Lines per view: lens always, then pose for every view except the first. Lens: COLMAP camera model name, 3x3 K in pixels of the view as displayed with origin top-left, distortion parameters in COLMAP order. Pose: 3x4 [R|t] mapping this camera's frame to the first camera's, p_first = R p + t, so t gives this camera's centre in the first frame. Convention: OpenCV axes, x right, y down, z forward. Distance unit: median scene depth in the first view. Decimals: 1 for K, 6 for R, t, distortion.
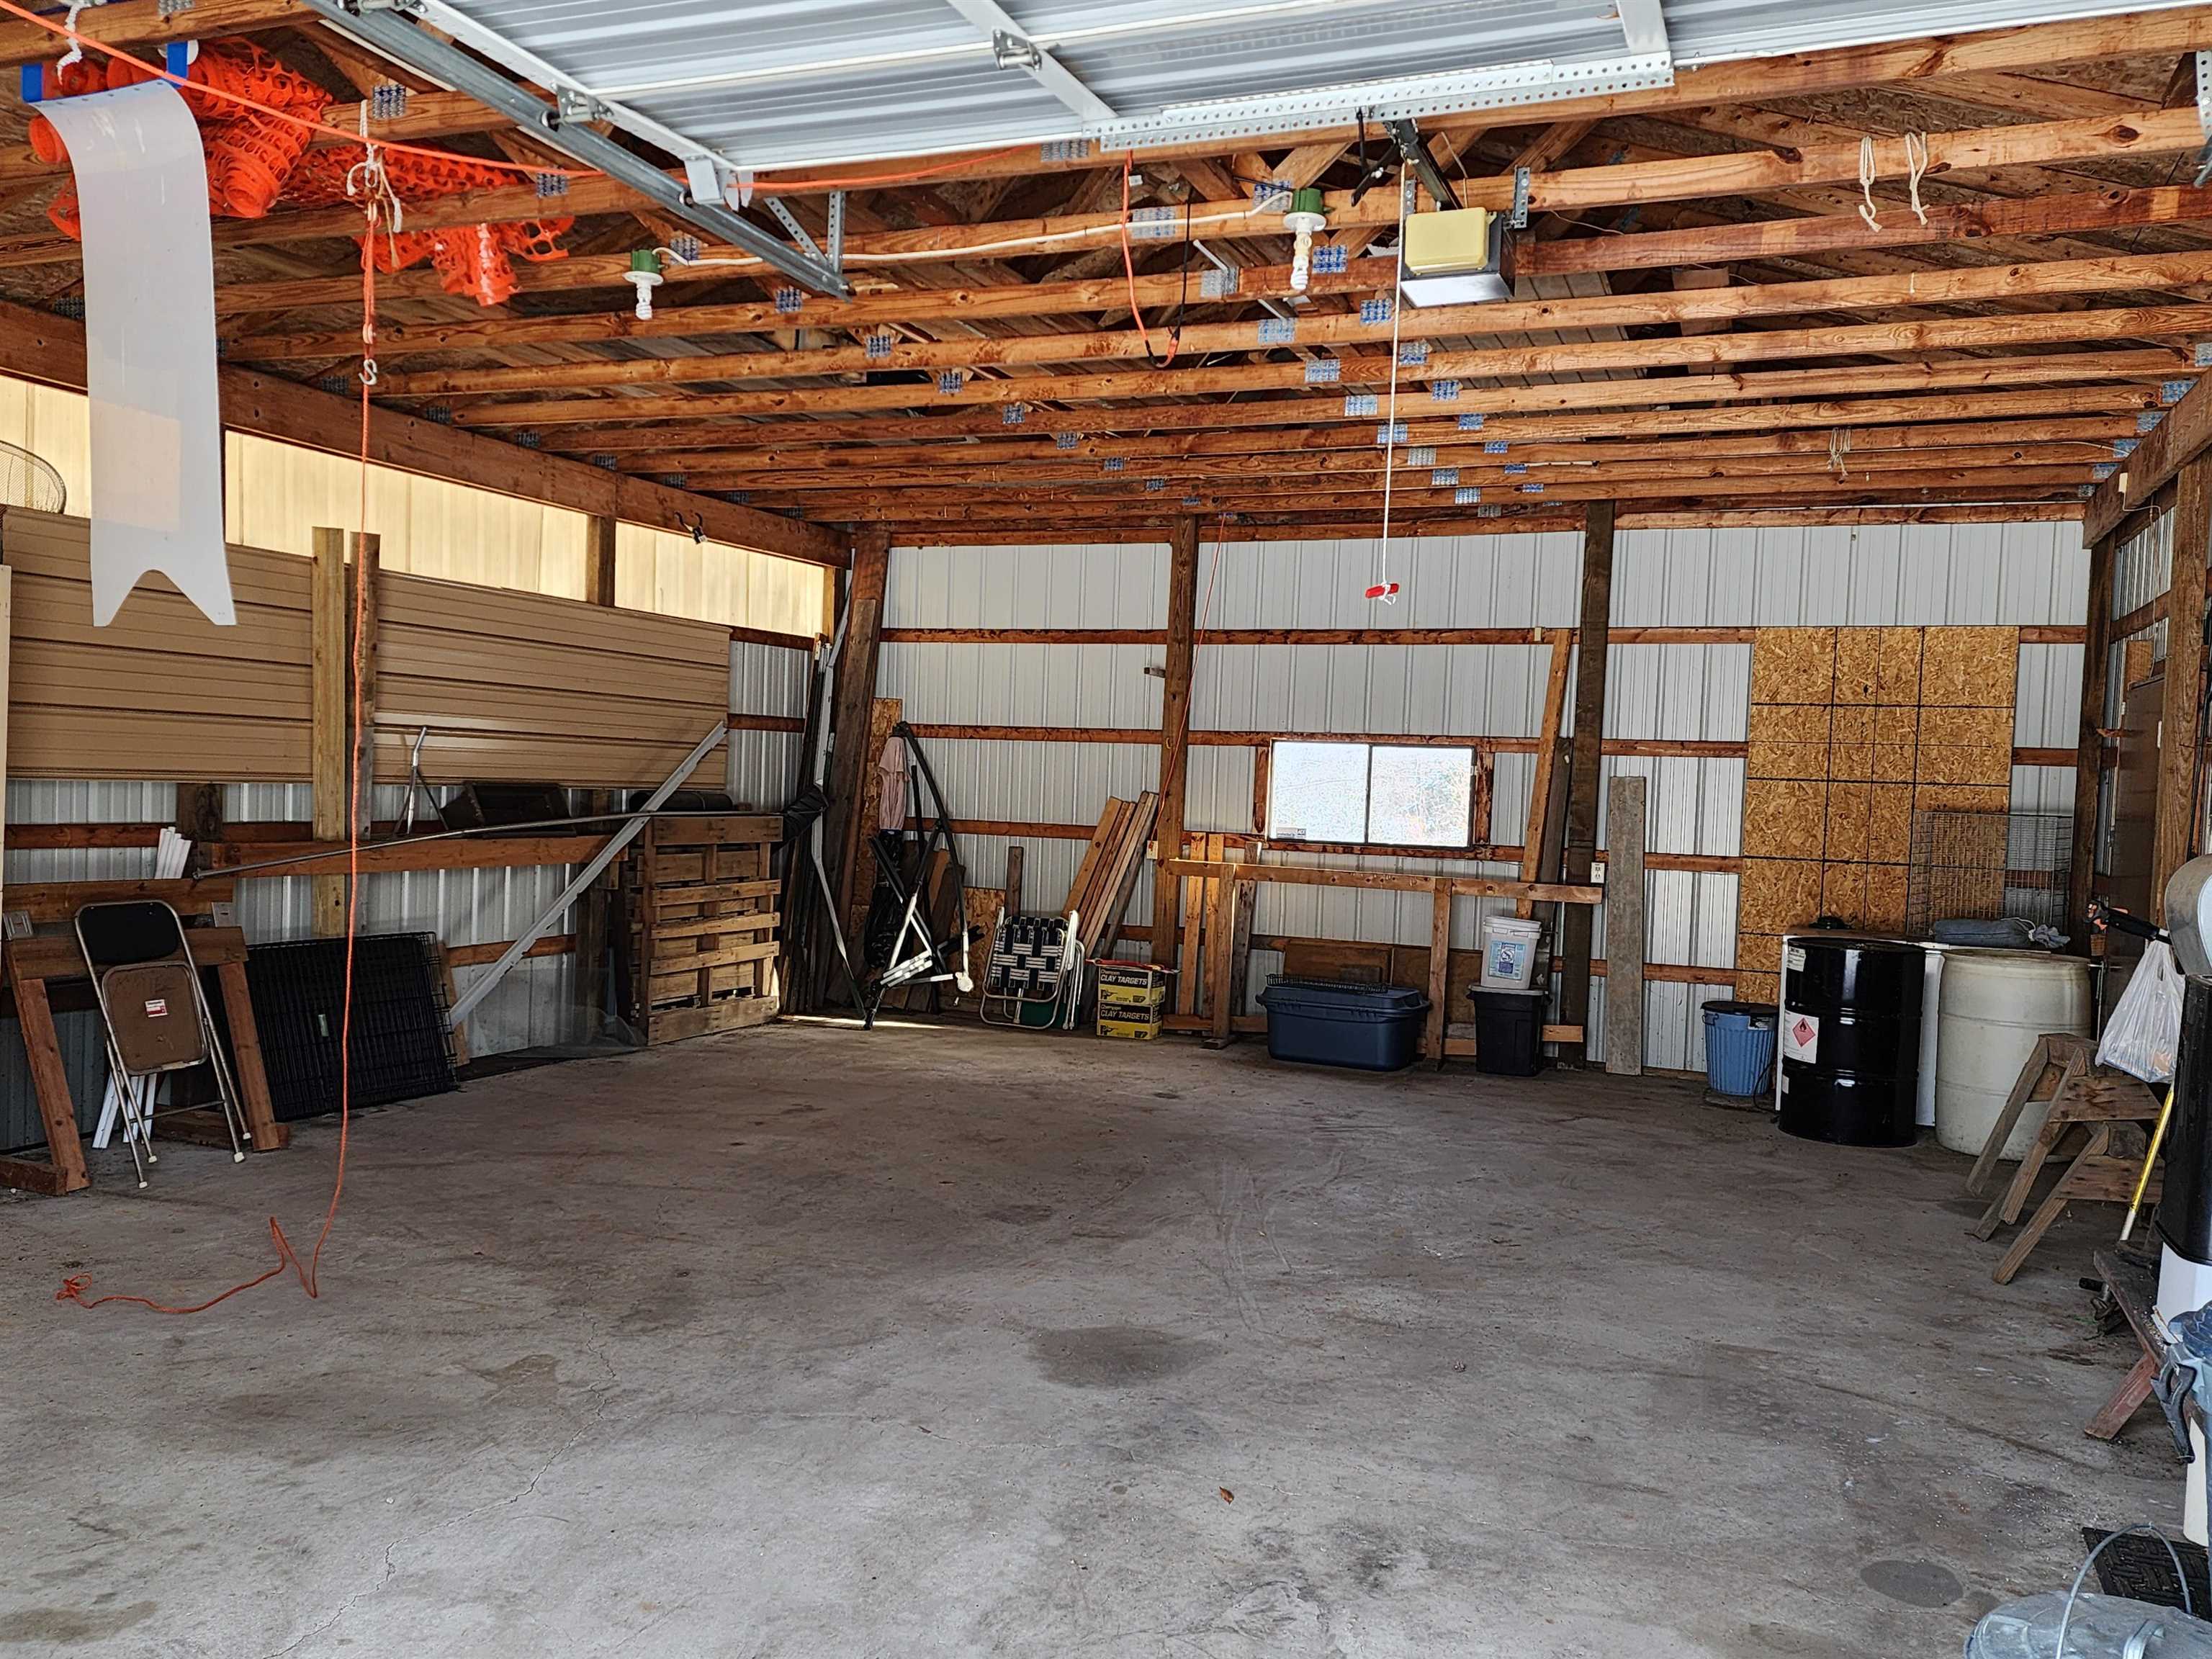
lens RADIAL K [[1755.5, 0, 1093.3], [0, 1755.5, 833.0], [0, 0, 1]] dist [0.085859, -0.063464]
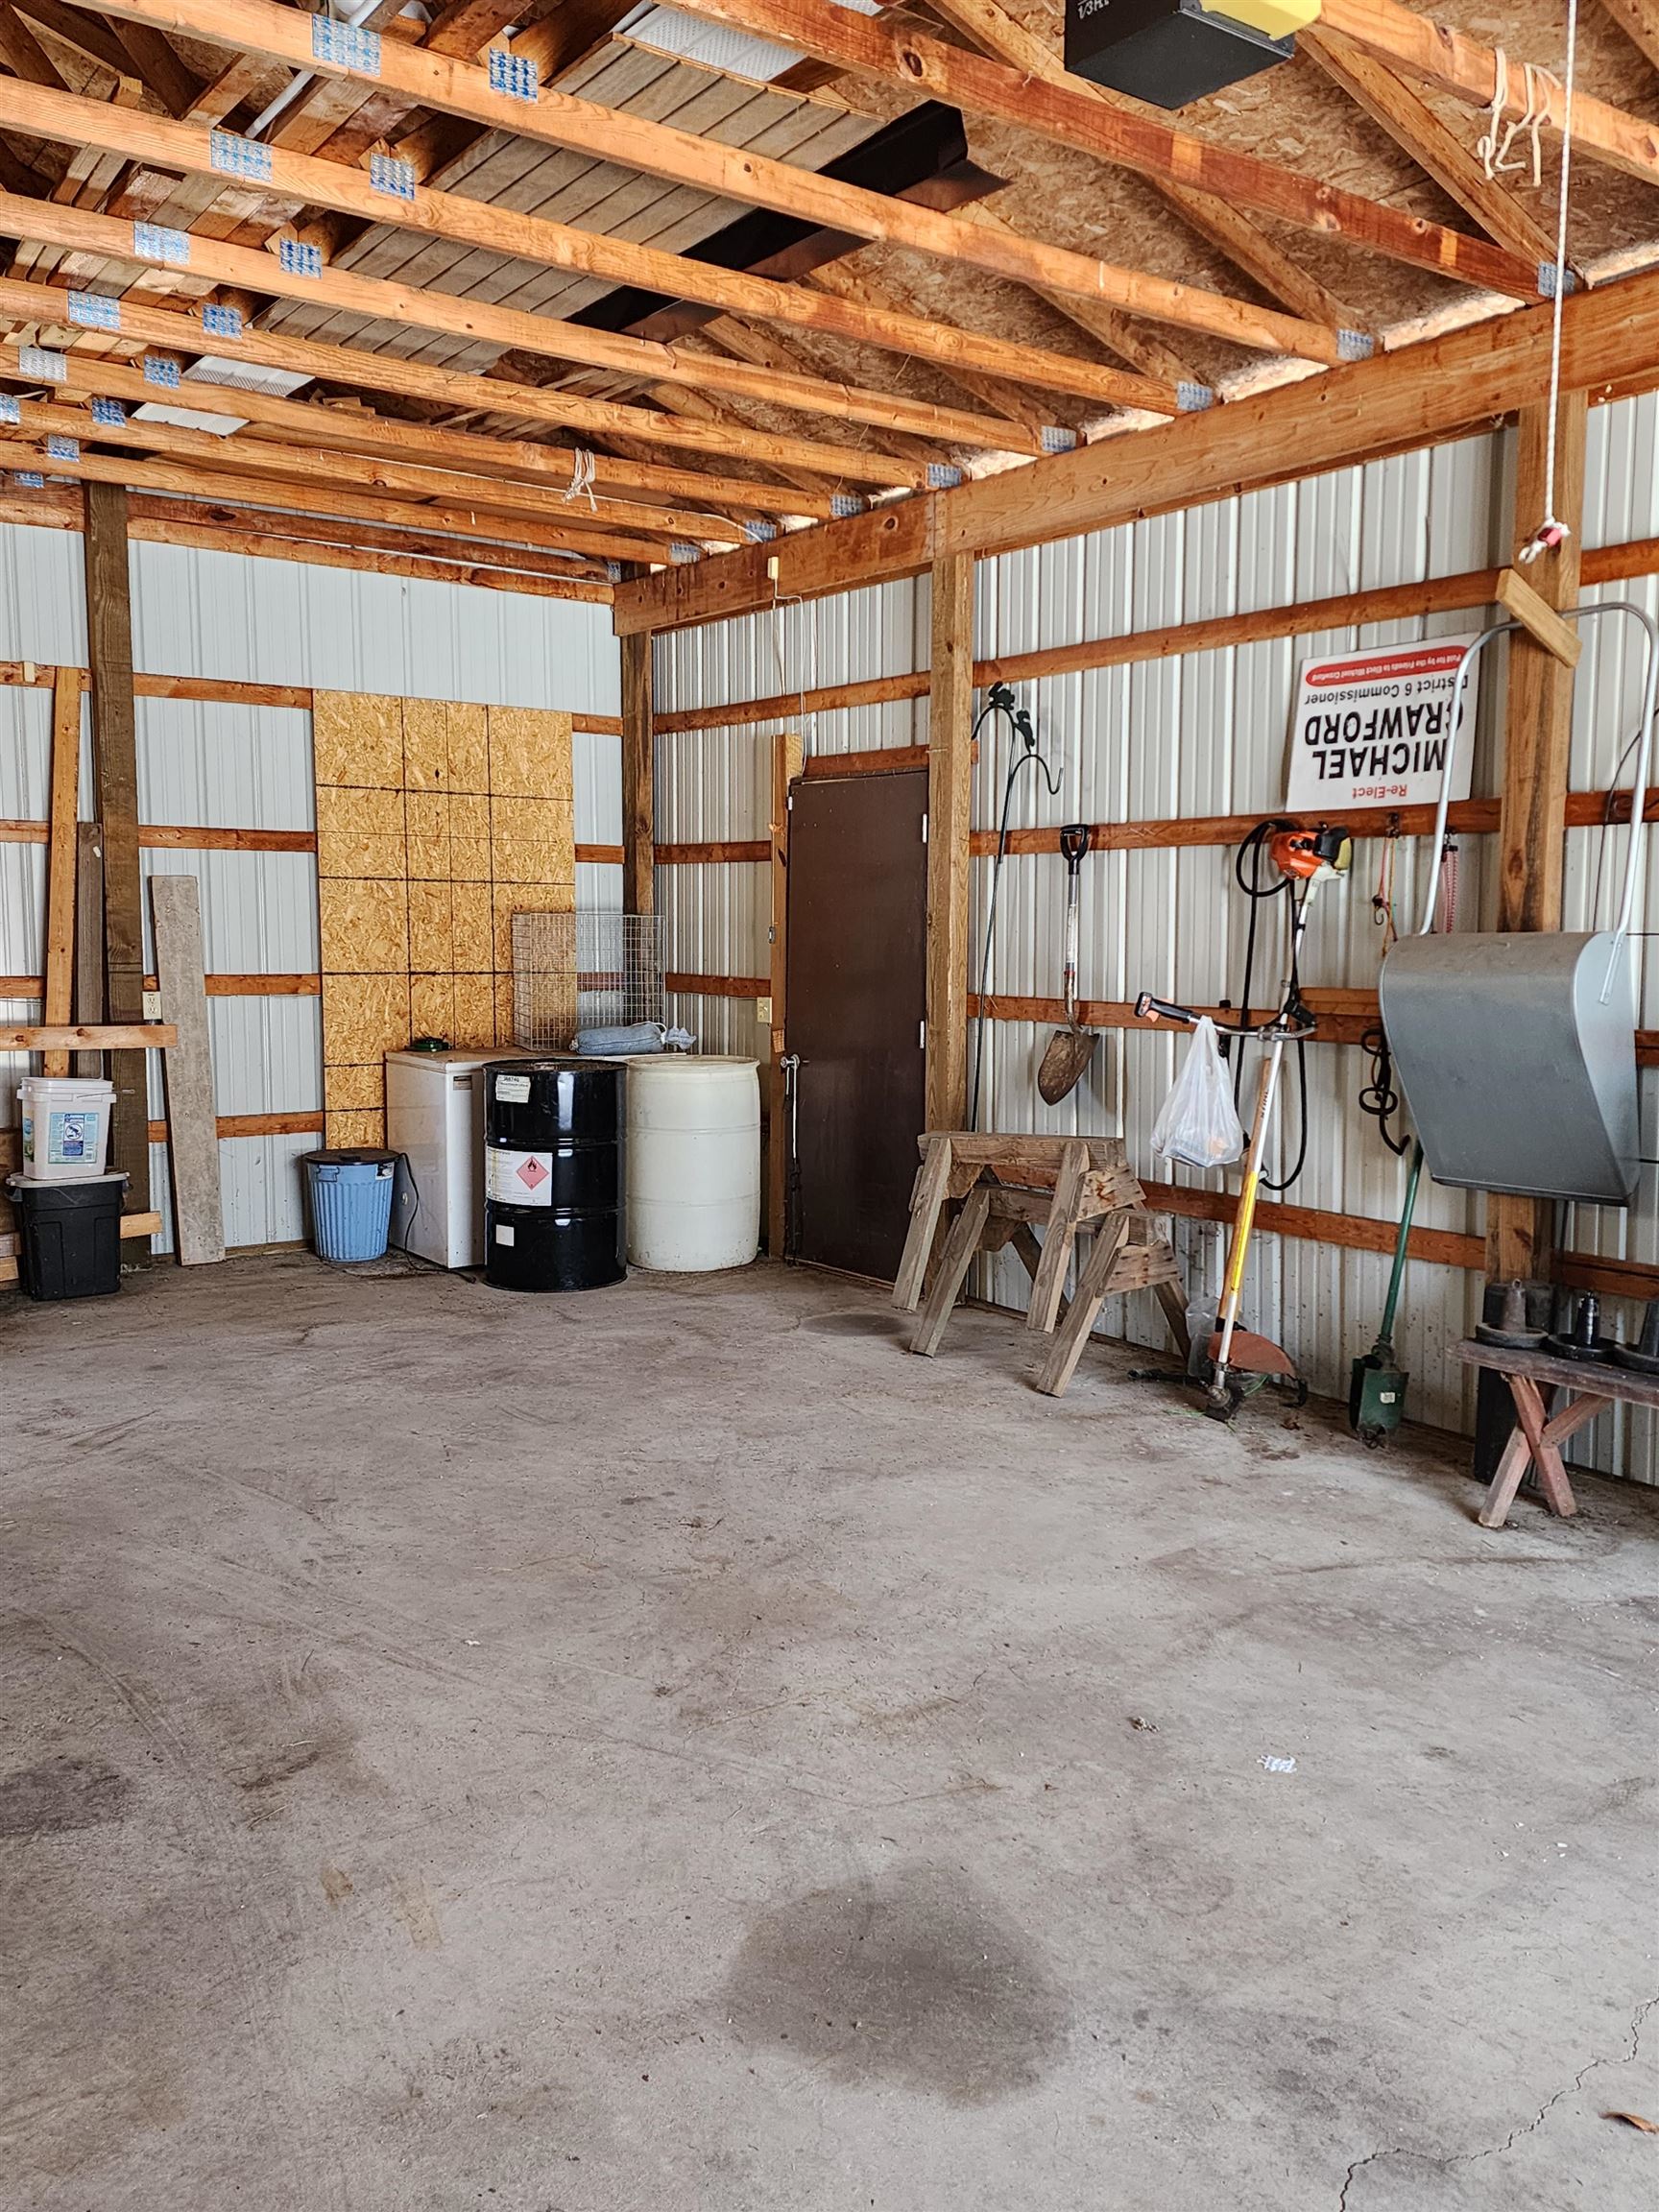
lens RADIAL K [[1755.5, 0, 832.1], [0, 1755.5, 1094.1], [0, 0, 1]] dist [0.085859, -0.063464]
pose [[0.530735, -0.113295, 0.839931, -0.360380], [0.038751, 0.993233, 0.109488, -0.020989], [-0.846652, -0.025561, 0.531533, 0.645971]]
